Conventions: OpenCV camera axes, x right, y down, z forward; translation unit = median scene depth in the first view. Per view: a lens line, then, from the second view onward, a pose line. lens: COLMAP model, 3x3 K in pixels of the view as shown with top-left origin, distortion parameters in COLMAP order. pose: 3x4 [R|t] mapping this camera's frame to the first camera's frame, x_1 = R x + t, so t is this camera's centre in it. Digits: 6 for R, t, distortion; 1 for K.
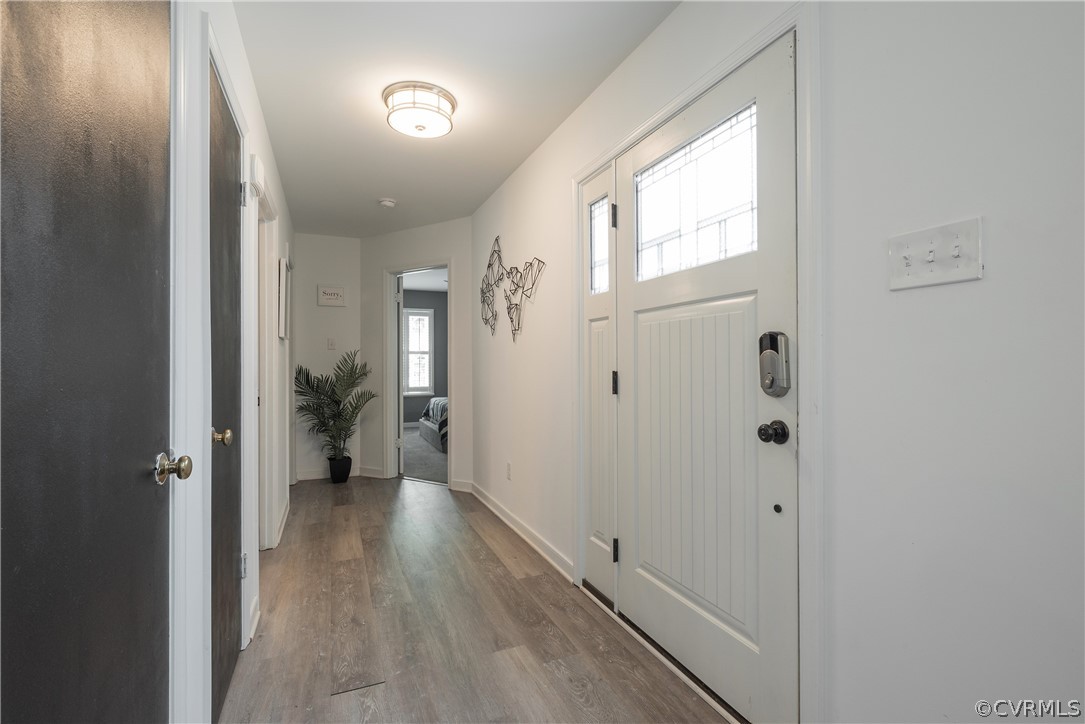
lens RADIAL K [[490.9, 0, 542.5], [0, 490.9, 362.0], [0, 0, 1]] dist [-0.002458, -0.000114]
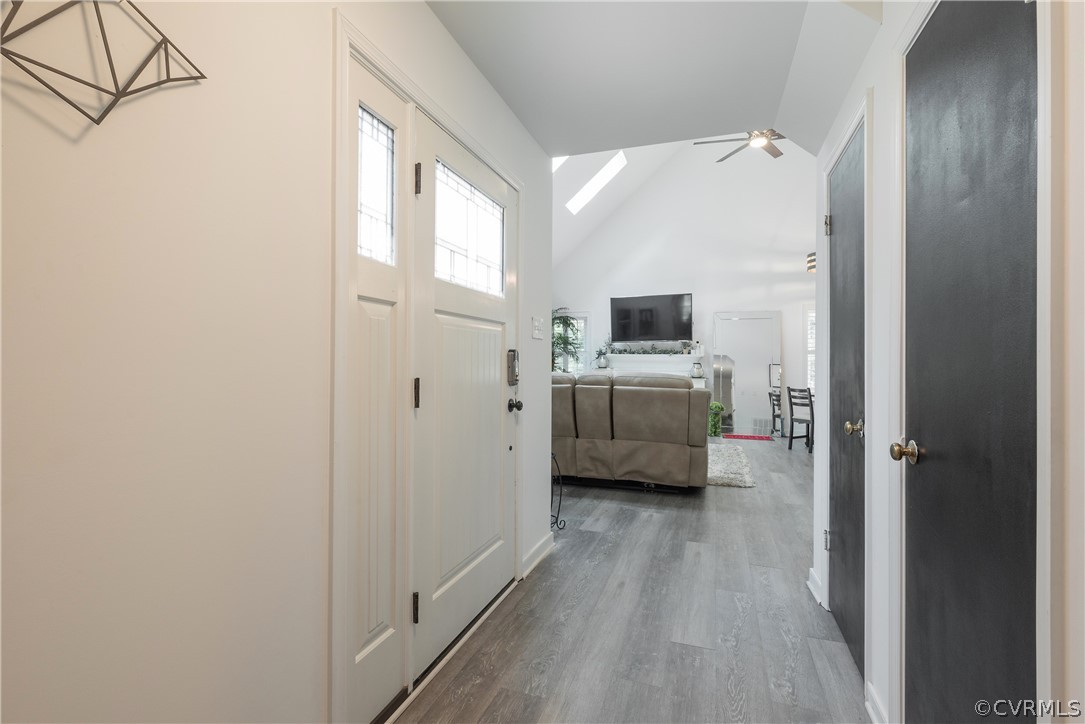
lens RADIAL K [[490.9, 0, 542.5], [0, 490.9, 362.0], [0, 0, 1]] dist [-0.002458, -0.000114]
pose [[-0.732008, -0.006744, 0.681263, -0.433265], [-0.011877, 0.999925, -0.002862, -0.005698], [-0.681193, -0.010186, -0.732033, 1.181706]]
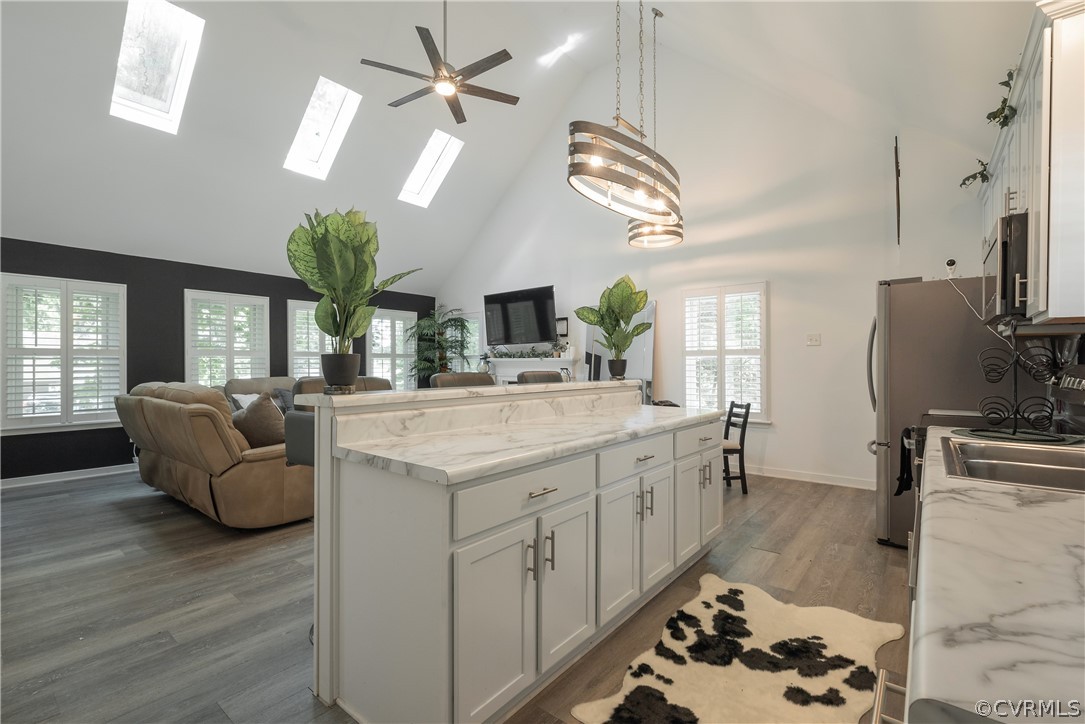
lens RADIAL K [[484.7, 0, 522.1], [0, 484.7, 366.9], [0, 0, 1]] dist [0.000304, 0.000114]
pose [[-0.439958, -0.003562, 0.898011, -1.189329], [-0.001269, 0.999994, 0.003344, -0.033921], [-0.898018, 0.000332, -0.439959, -0.443384]]
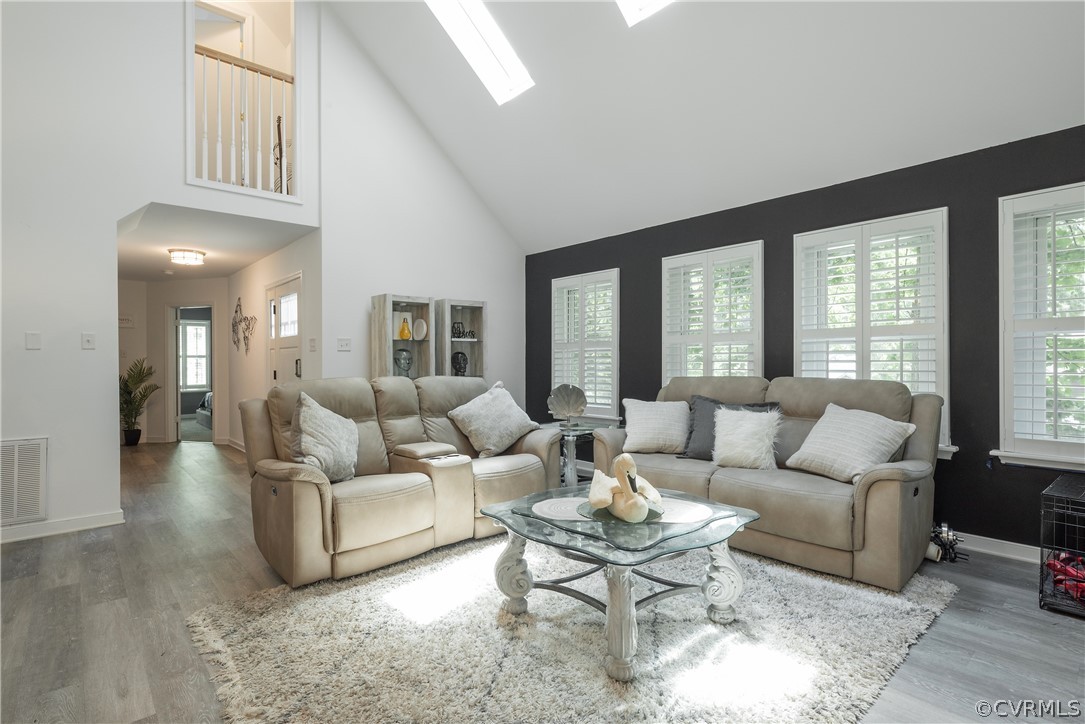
lens RADIAL K [[521.3, 0, 542.5], [0, 521.3, 362.0], [0, 0, 1]] dist [-0.000414, -0.000394]
pose [[0.947135, -0.006085, 0.320776, 0.480593], [0.004743, 0.999976, 0.004963, -0.025424], [-0.320799, -0.003179, 0.947142, -1.635957]]
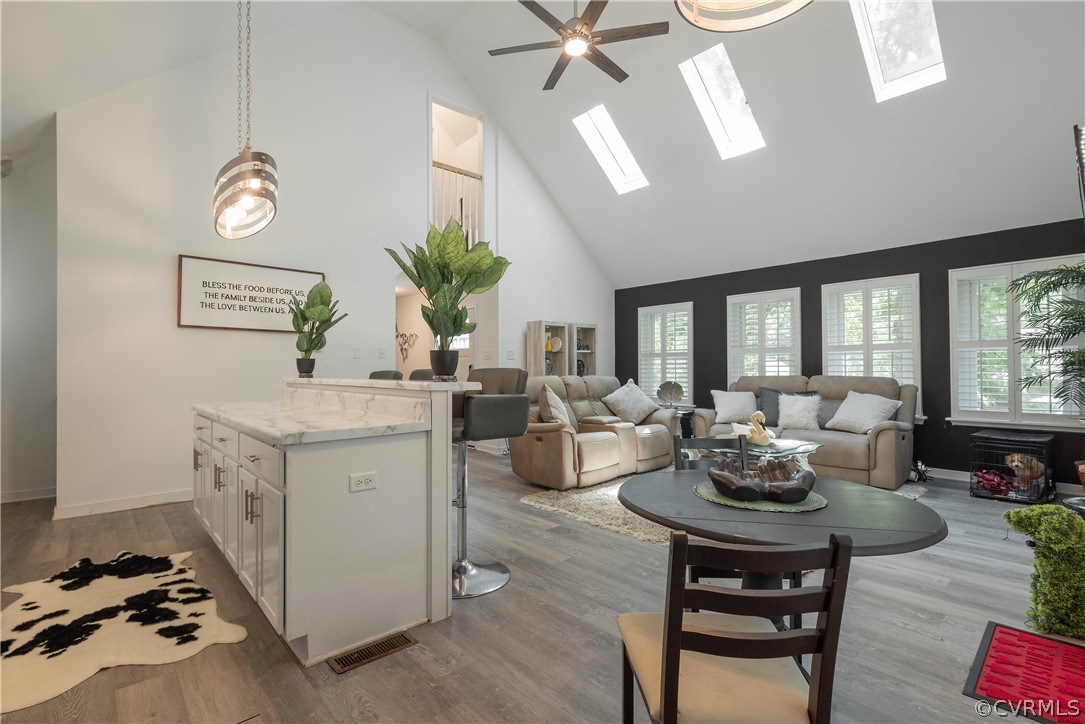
lens RADIAL K [[490.9, 0, 542.5], [0, 490.9, 362.0], [0, 0, 1]] dist [-0.002458, -0.000114]
pose [[0.946141, -0.002089, 0.323749, -0.255596], [0.005269, 0.999946, -0.008947, -0.020151], [-0.323713, 0.010171, 0.946101, -2.125269]]
